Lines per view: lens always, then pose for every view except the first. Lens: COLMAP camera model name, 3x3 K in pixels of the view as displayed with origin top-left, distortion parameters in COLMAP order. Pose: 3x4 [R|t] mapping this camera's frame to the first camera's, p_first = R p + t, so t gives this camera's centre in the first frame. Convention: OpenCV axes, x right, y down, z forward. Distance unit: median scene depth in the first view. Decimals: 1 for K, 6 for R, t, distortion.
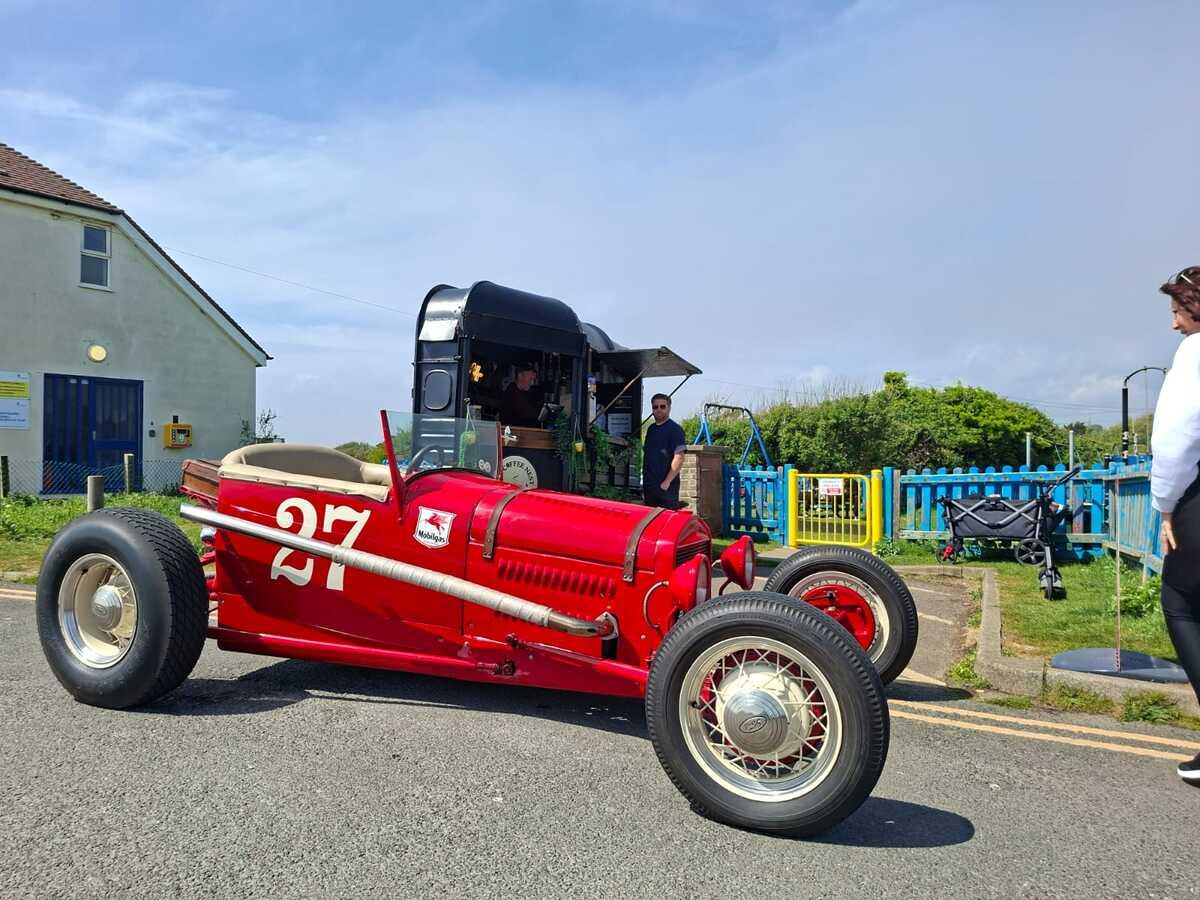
lens RADIAL K [[845.2, 0, 593.4], [0, 845.2, 448.1], [0, 0, 1]] dist [0.051832, -0.064865]
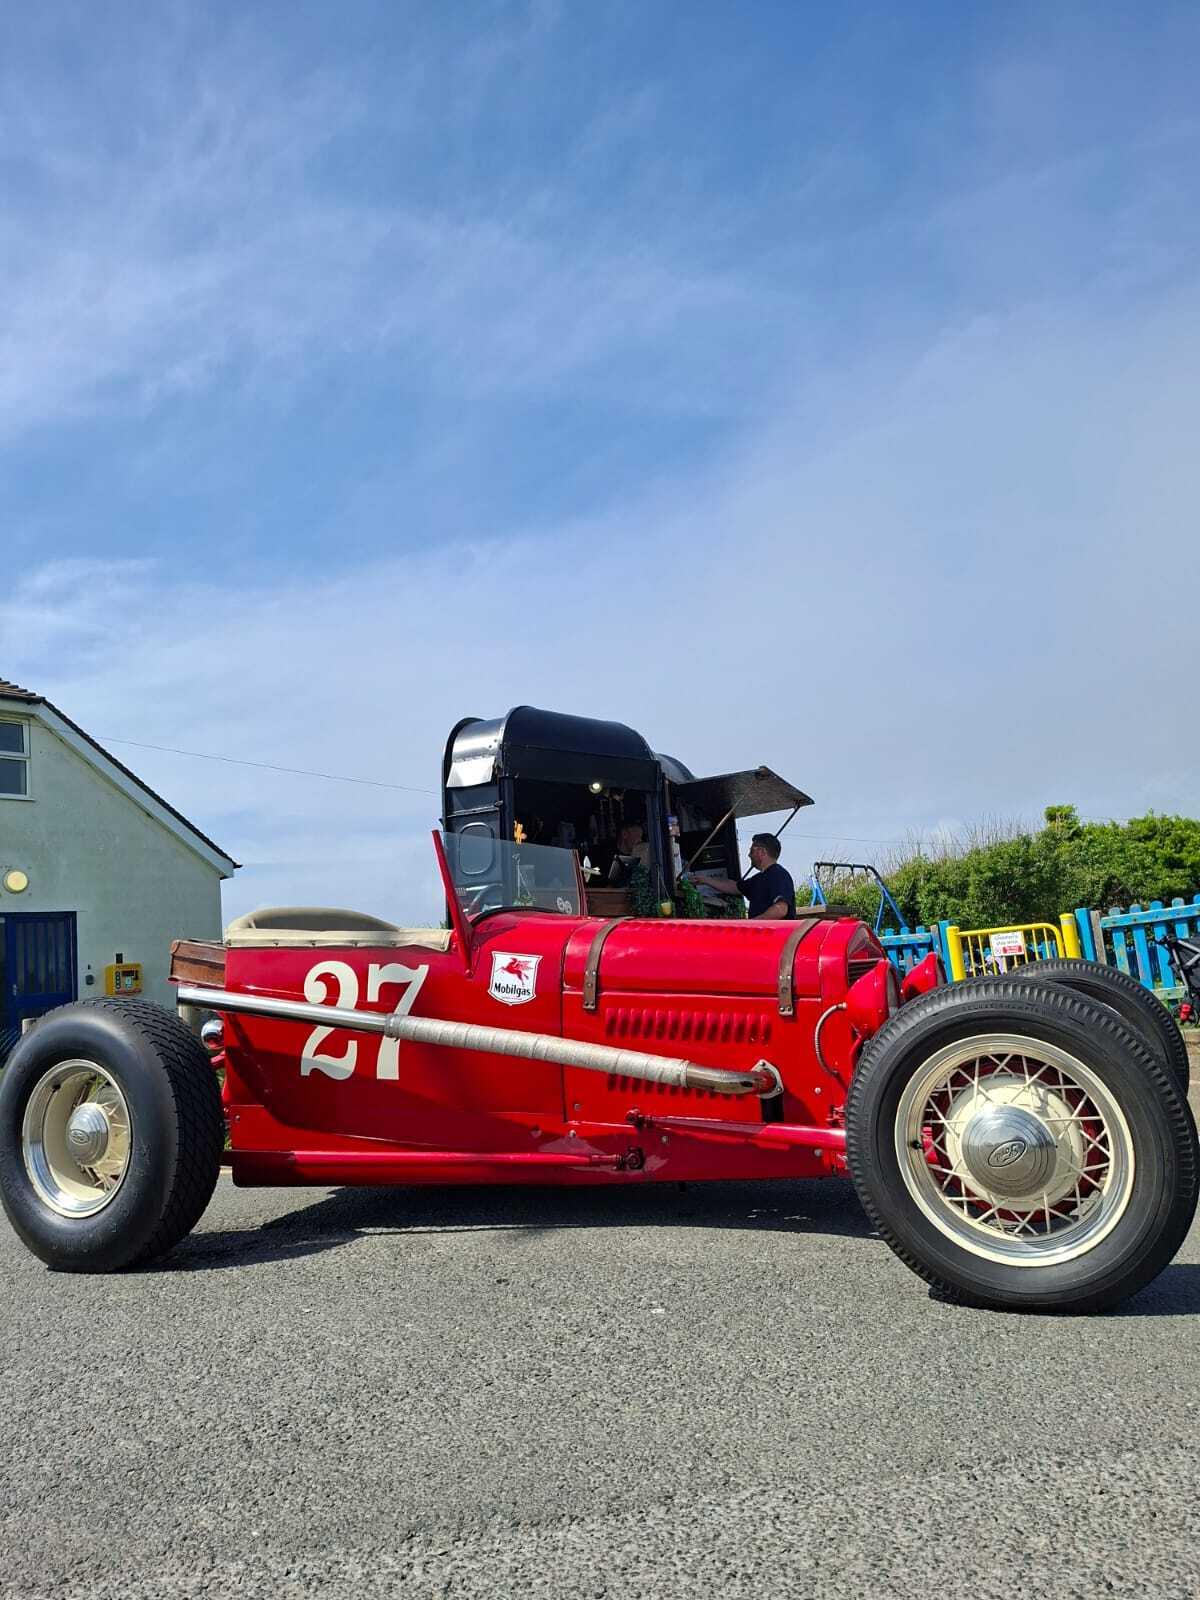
lens RADIAL K [[1127.0, 0, 617.1], [0, 1127.0, 796.3], [0, 0, 1]] dist [0.051832, -0.064865]
pose [[0.993882, -0.107528, -0.025212, -0.054792], [0.102823, 0.984199, -0.144149, 0.087744], [0.040314, 0.140674, 0.989235, -0.004019]]
